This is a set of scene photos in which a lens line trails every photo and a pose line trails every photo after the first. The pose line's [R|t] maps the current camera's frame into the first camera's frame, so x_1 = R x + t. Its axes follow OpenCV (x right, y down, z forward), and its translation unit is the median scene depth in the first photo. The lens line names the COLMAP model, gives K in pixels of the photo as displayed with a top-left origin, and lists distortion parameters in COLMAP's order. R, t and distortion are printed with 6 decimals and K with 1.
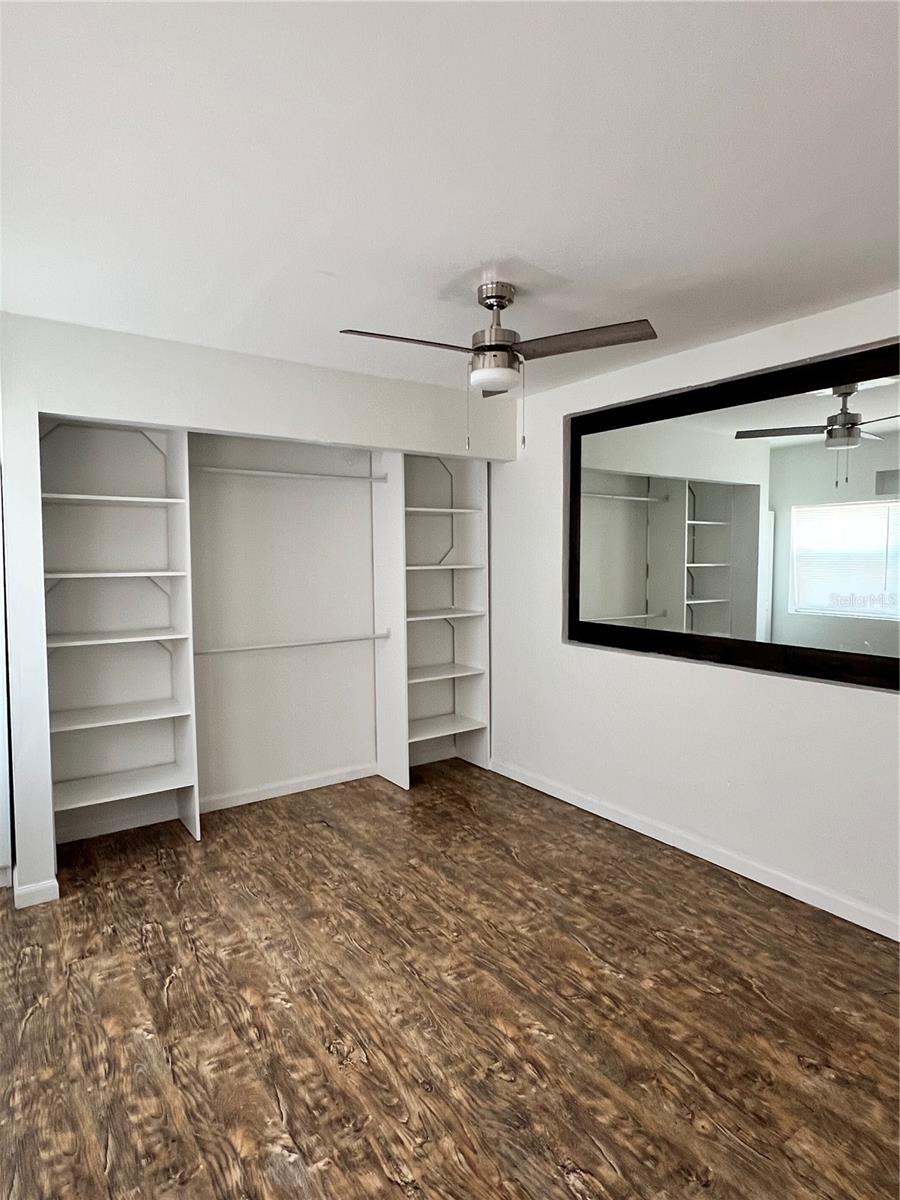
lens RADIAL K [[671.4, 0, 452.0], [0, 671.4, 598.4], [0, 0, 1]] dist [-0.002317, 0.000101]
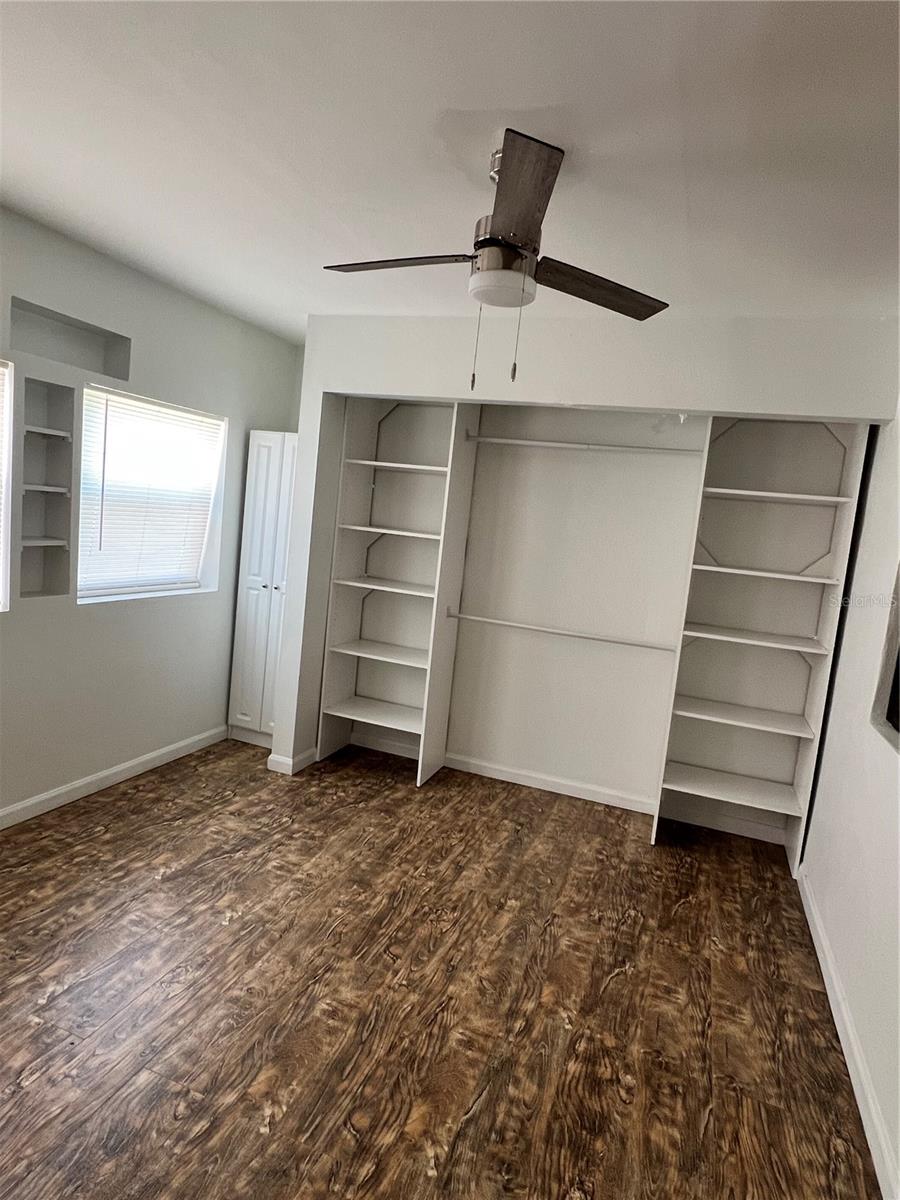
lens RADIAL K [[671.4, 0, 452.1], [0, 671.4, 599.4], [0, 0, 1]] dist [-0.002317, 0.000101]
pose [[0.572991, 0.165469, -0.802684, 0.540165], [-0.162742, 0.982875, 0.086442, -0.040638], [0.803241, 0.081100, 0.590107, 0.447499]]
